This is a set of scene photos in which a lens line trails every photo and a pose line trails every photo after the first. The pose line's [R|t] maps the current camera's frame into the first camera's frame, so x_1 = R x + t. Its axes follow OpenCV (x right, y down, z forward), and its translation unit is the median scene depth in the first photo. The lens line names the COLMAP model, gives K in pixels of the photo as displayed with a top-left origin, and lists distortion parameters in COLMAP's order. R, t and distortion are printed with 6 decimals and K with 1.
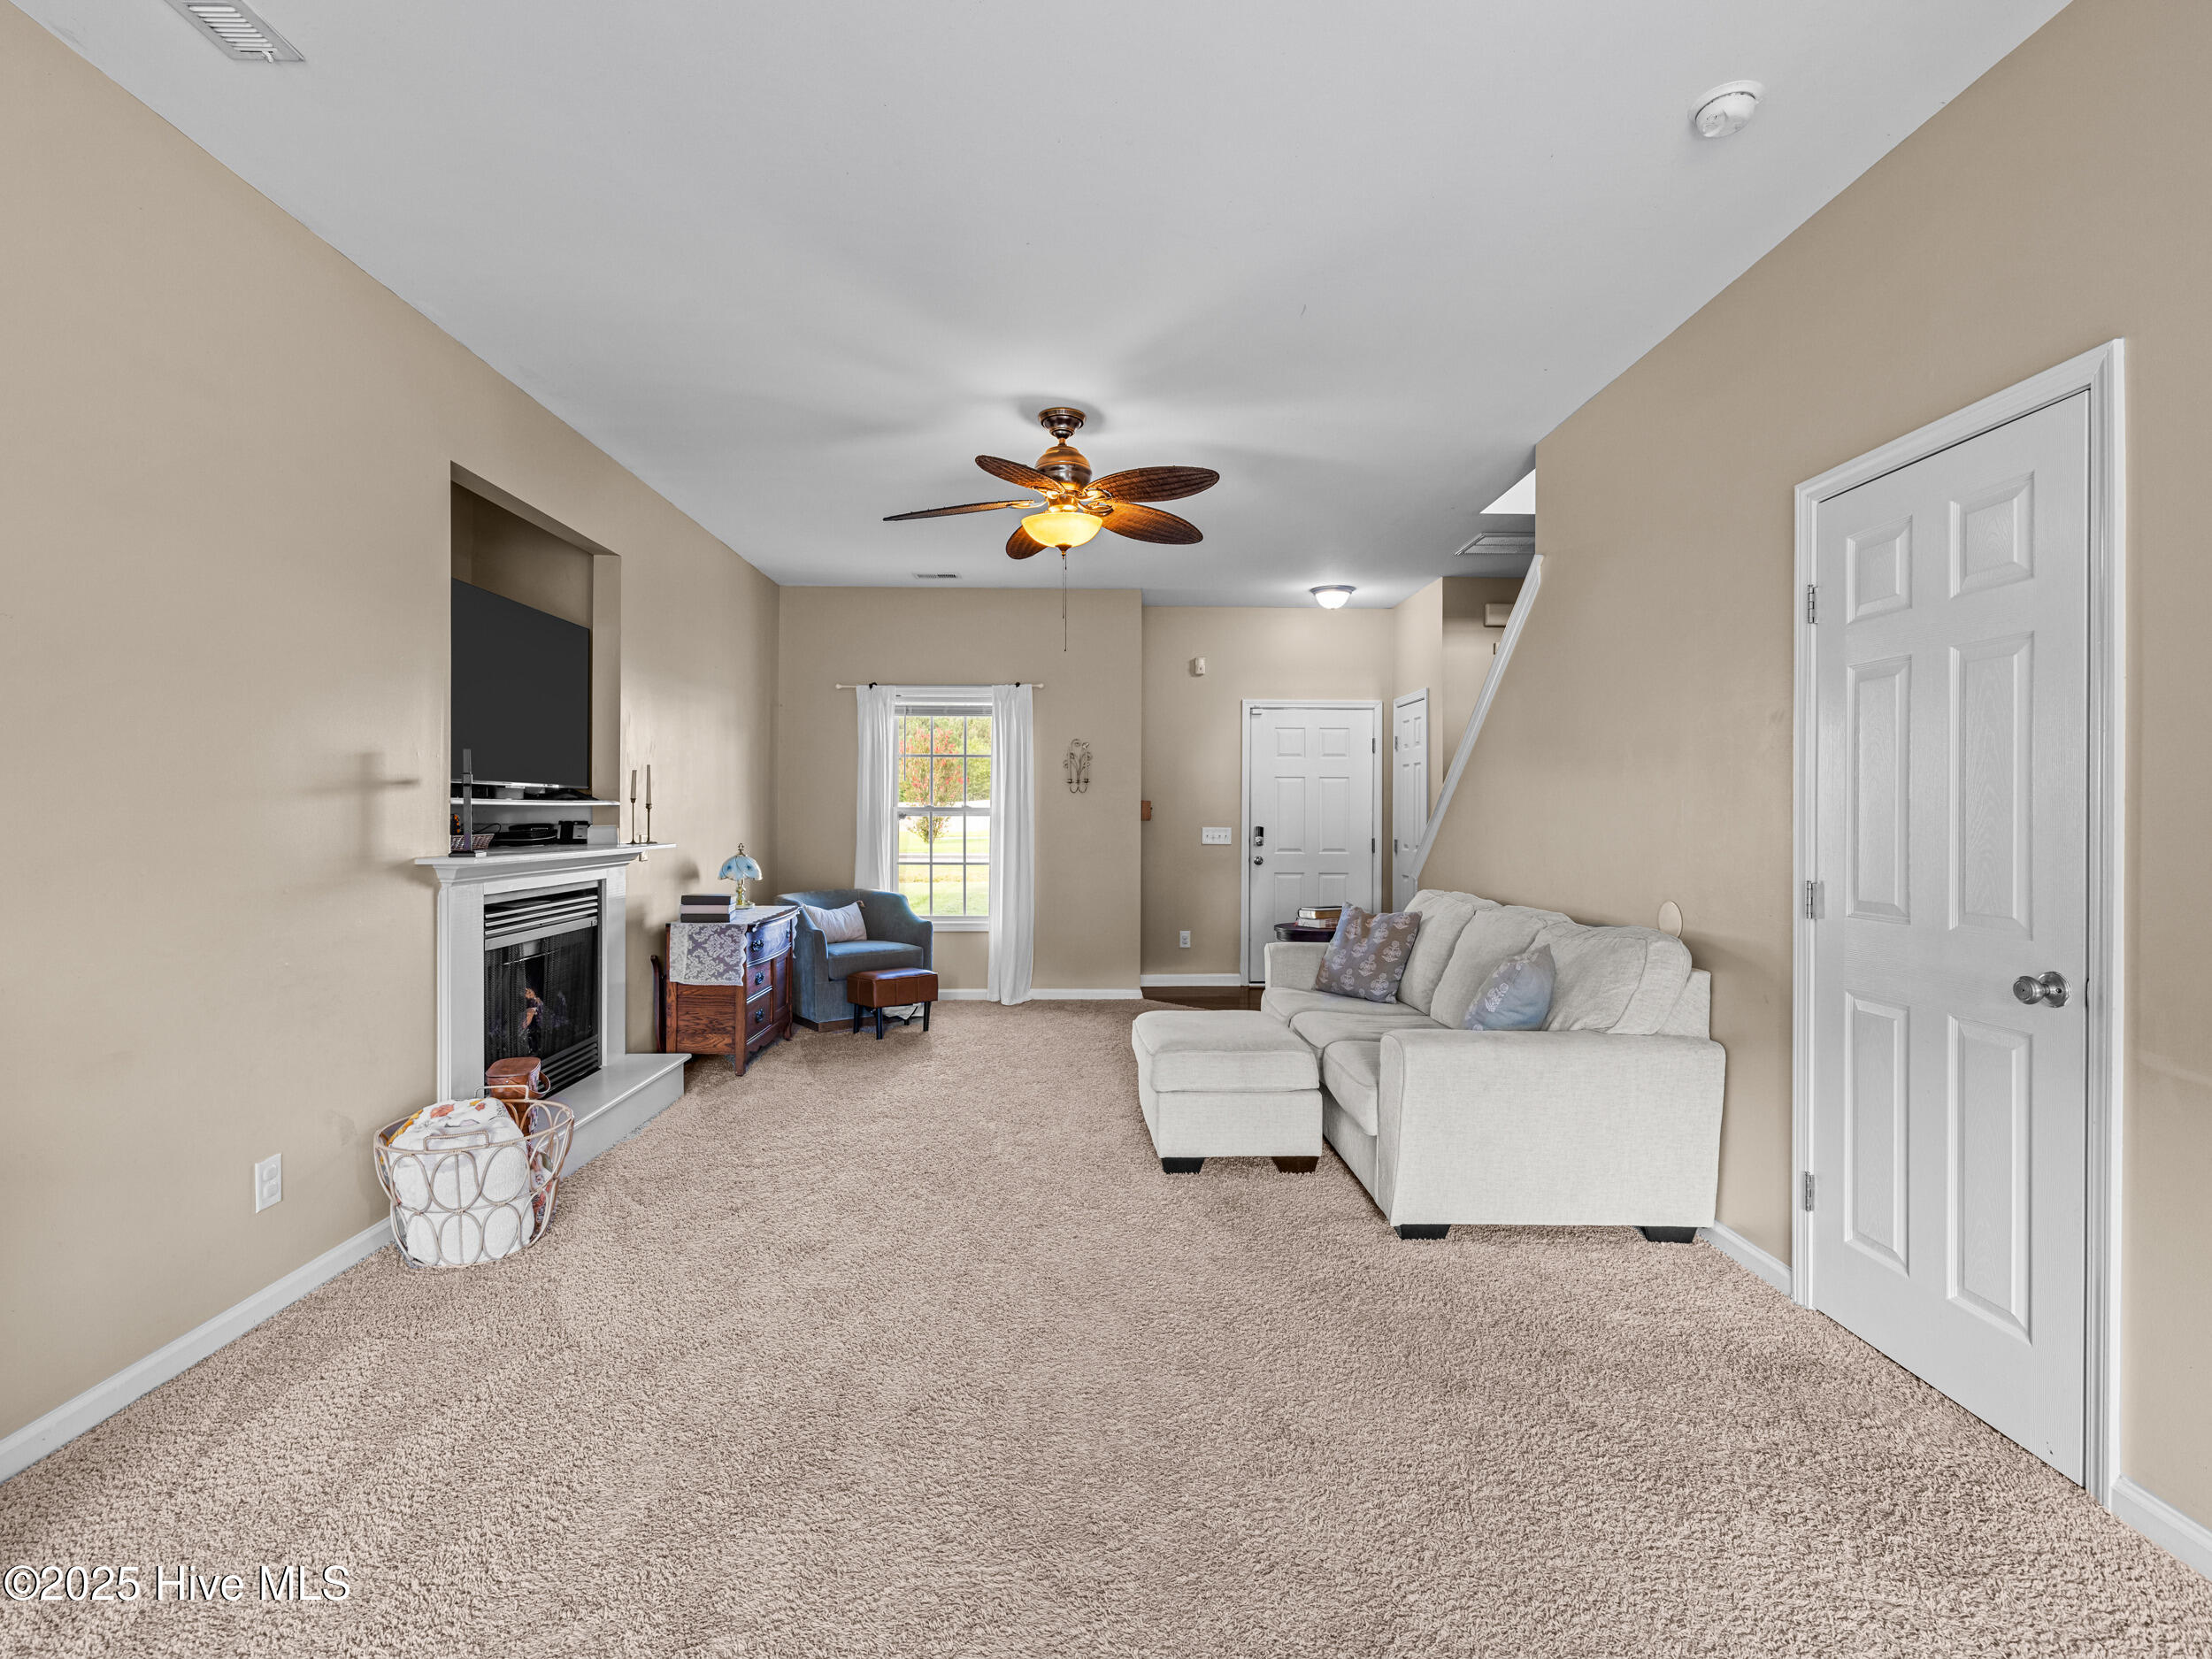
lens RADIAL K [[1030.0, 0, 1106.0], [0, 1030.0, 829.5], [0, 0, 1]] dist [-0.002416, -0.000291]
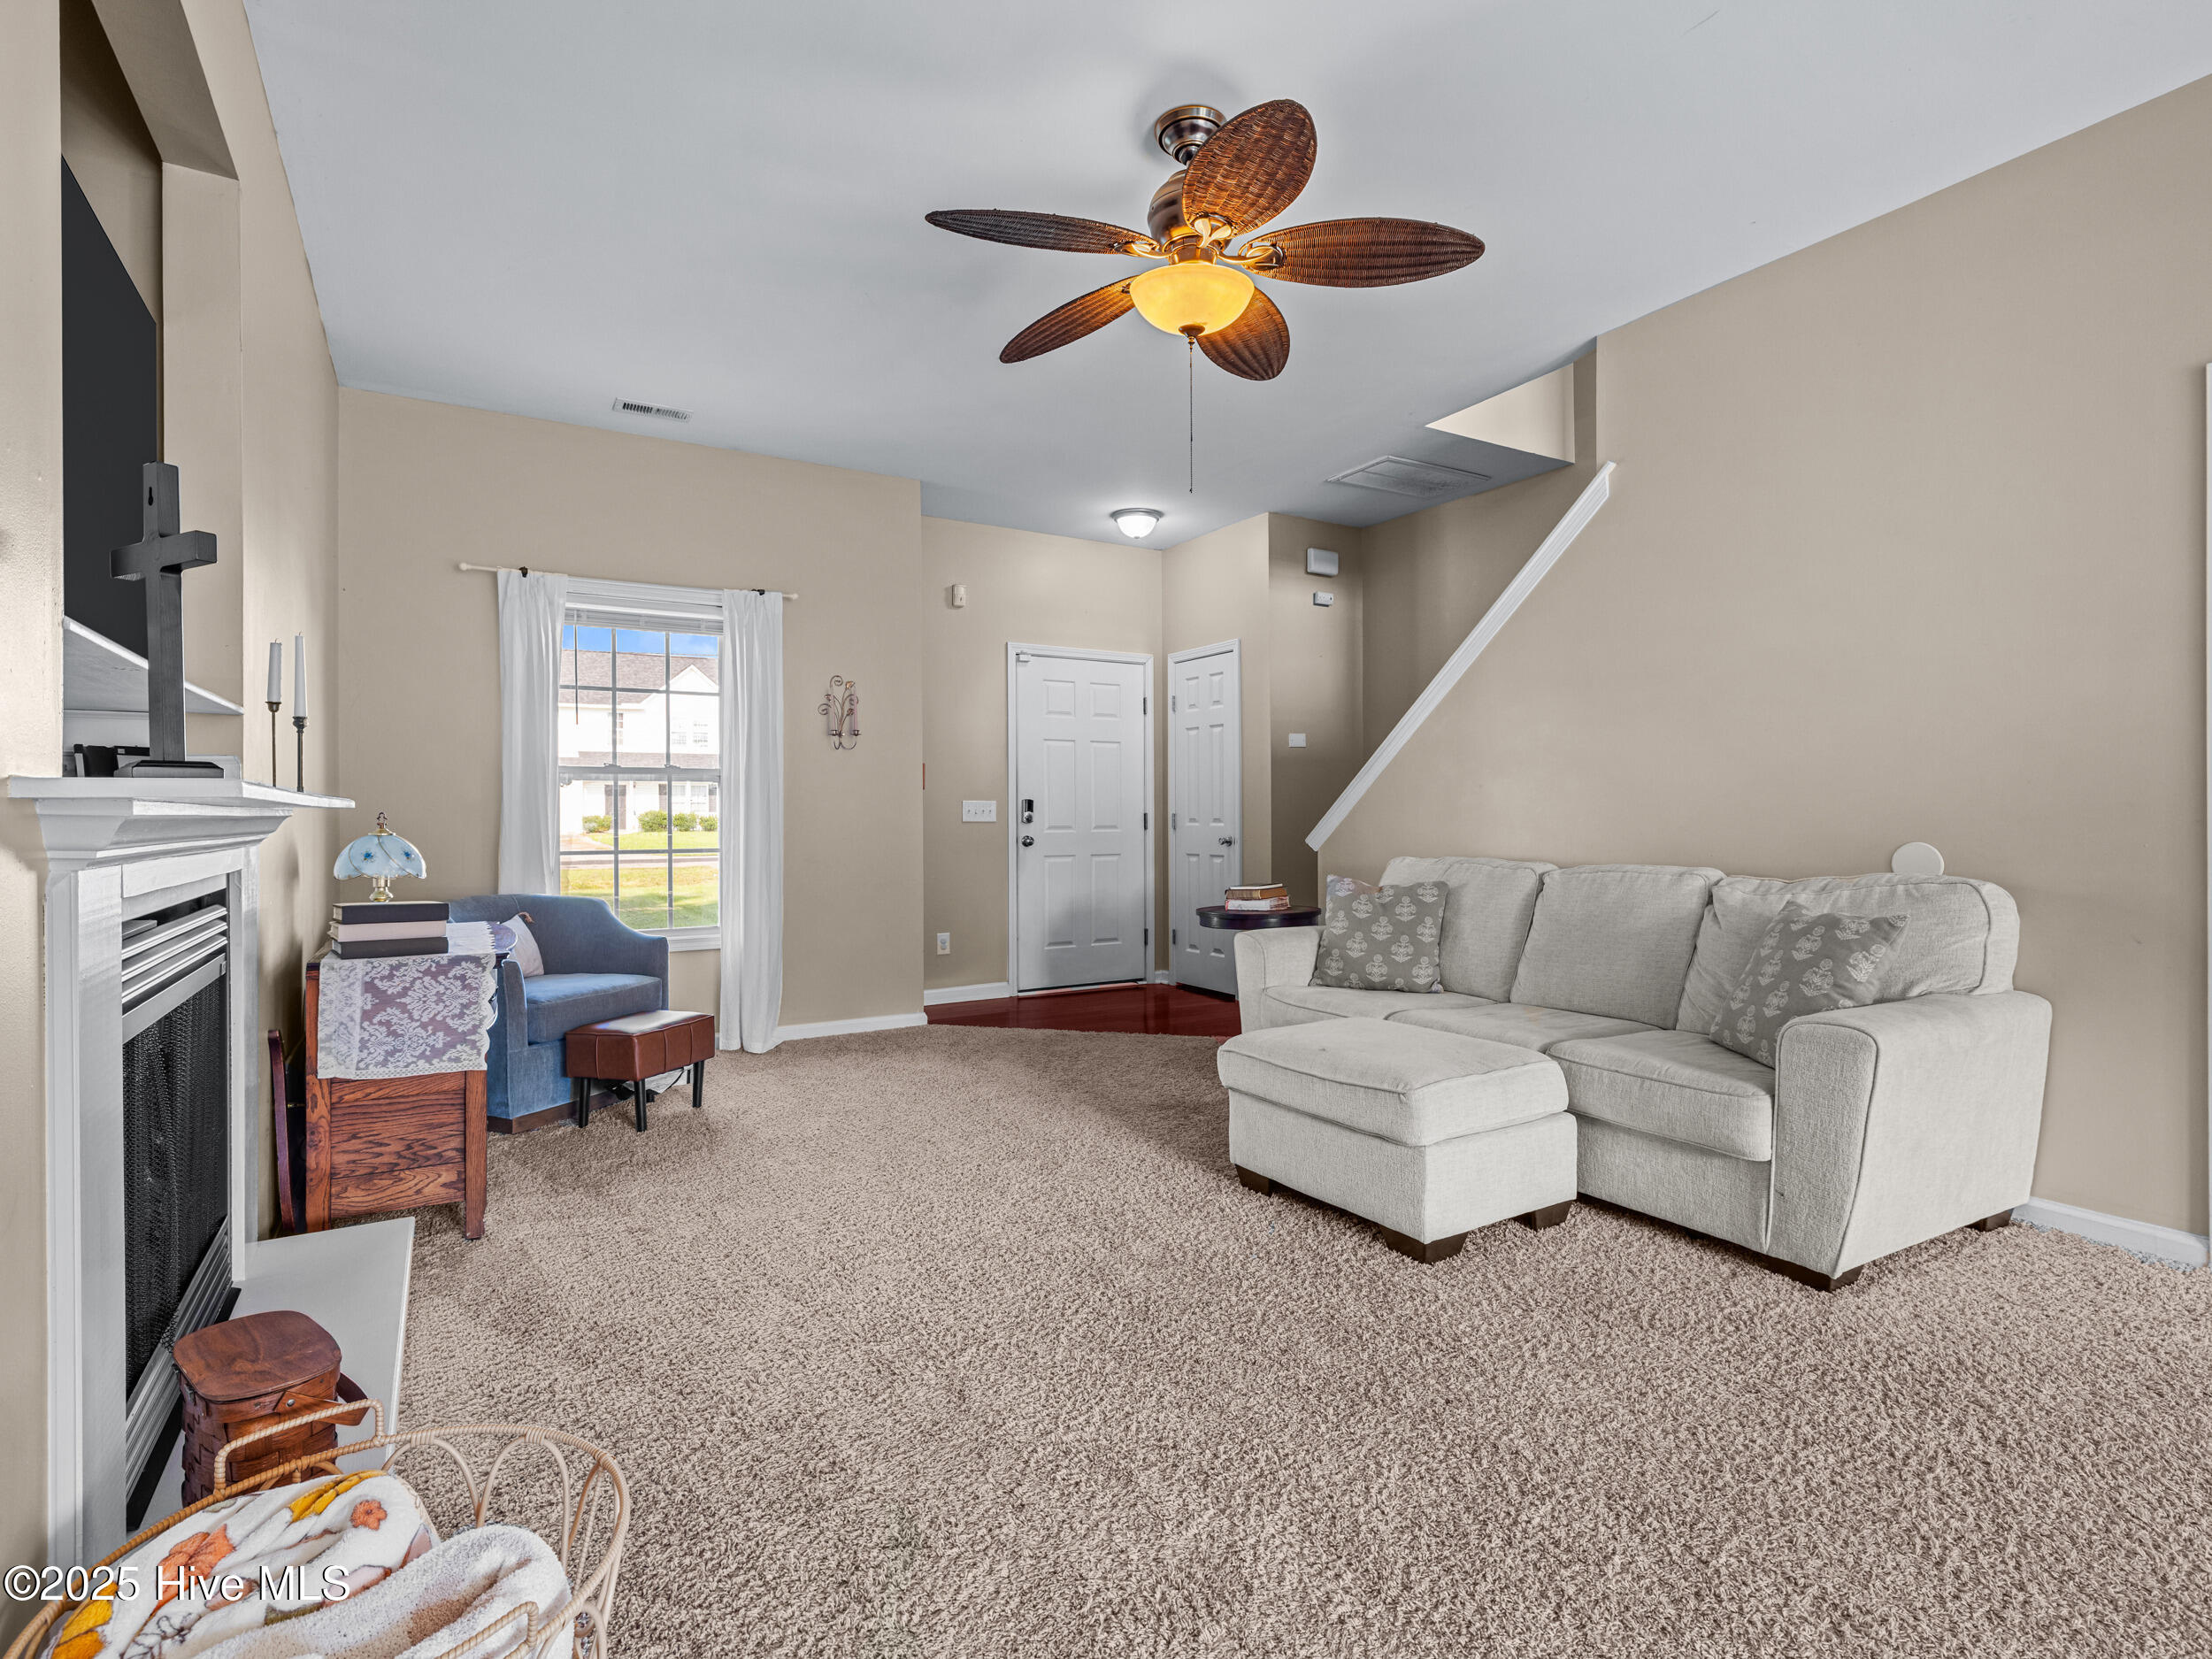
lens RADIAL K [[1081.4, 0, 1103.2], [0, 1081.4, 825.7], [0, 0, 1]] dist [0.000597, 0.000487]
pose [[0.871186, -0.012612, 0.490791, -0.342588], [0.014529, 0.999894, -0.000096, 0.029958], [-0.490738, 0.007215, 0.871277, 0.349104]]
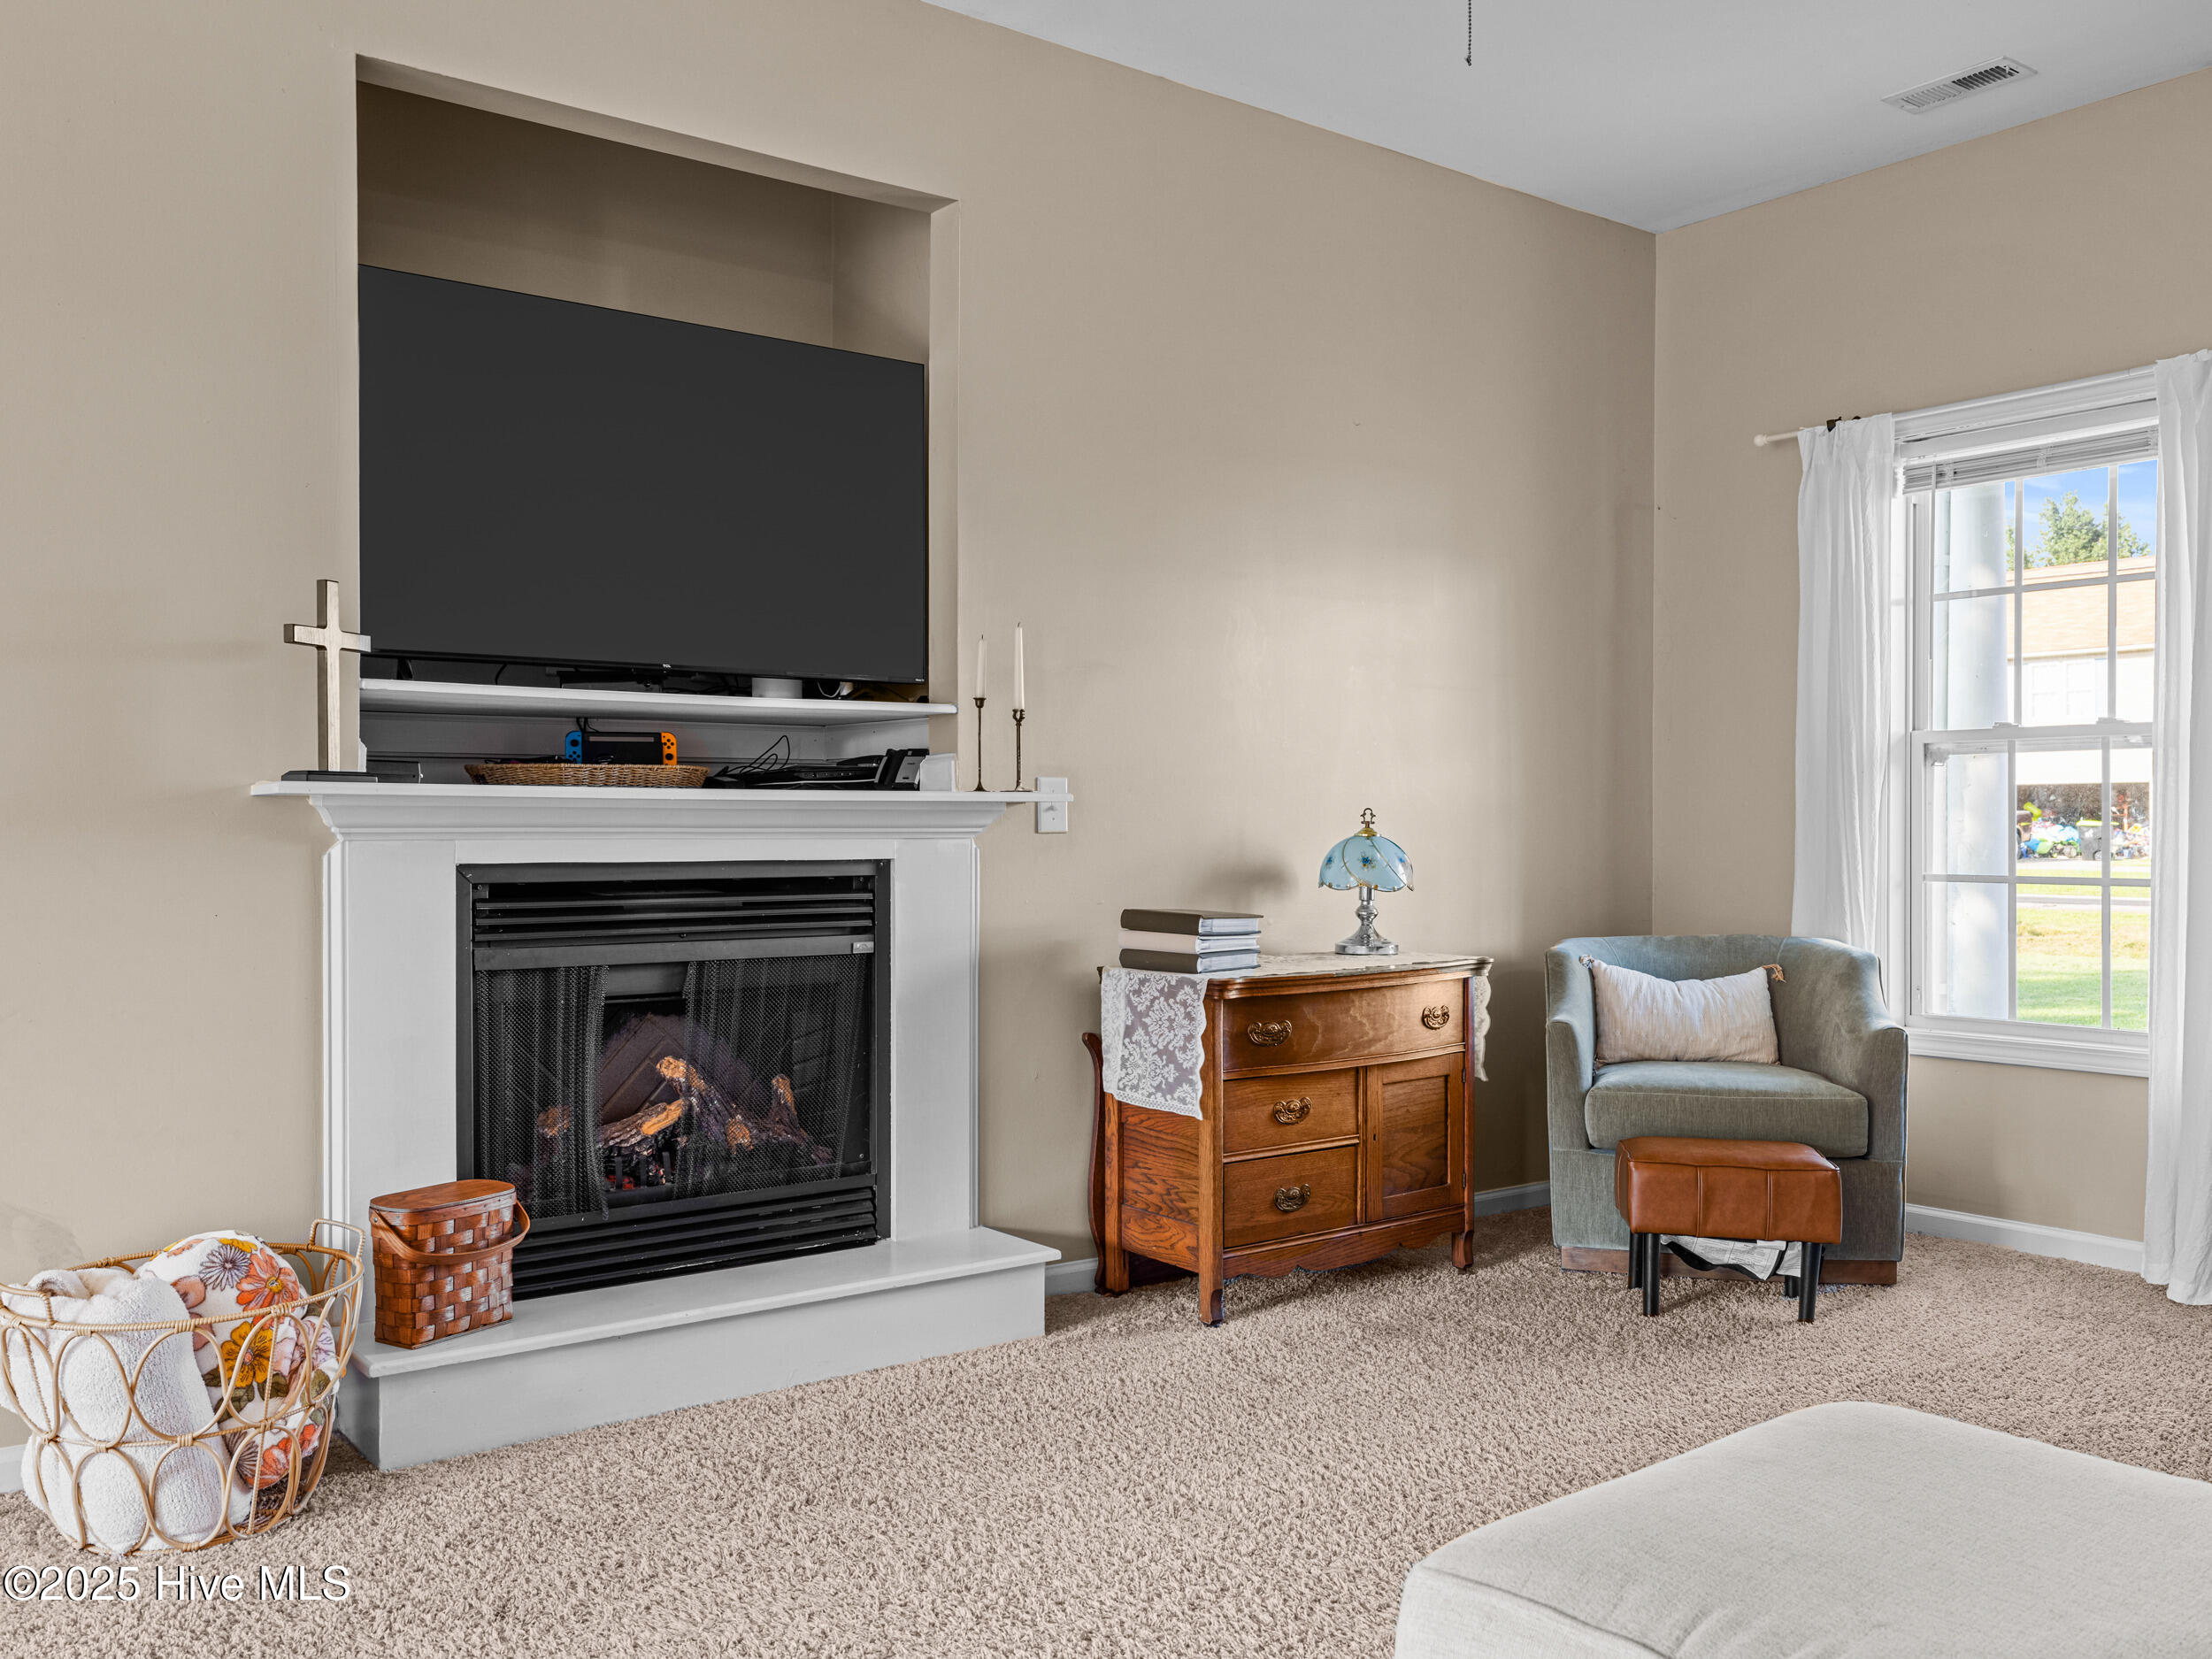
lens RADIAL K [[1880.6, 0, 1103.1], [0, 1880.6, 839.8], [0, 0, 1]] dist [0.009436, 0.007488]
pose [[0.593039, 0.002136, -0.805171, 0.261704], [-0.011060, 0.999924, -0.005494, 0.037195], [0.805097, 0.012163, 0.593018, 0.483150]]
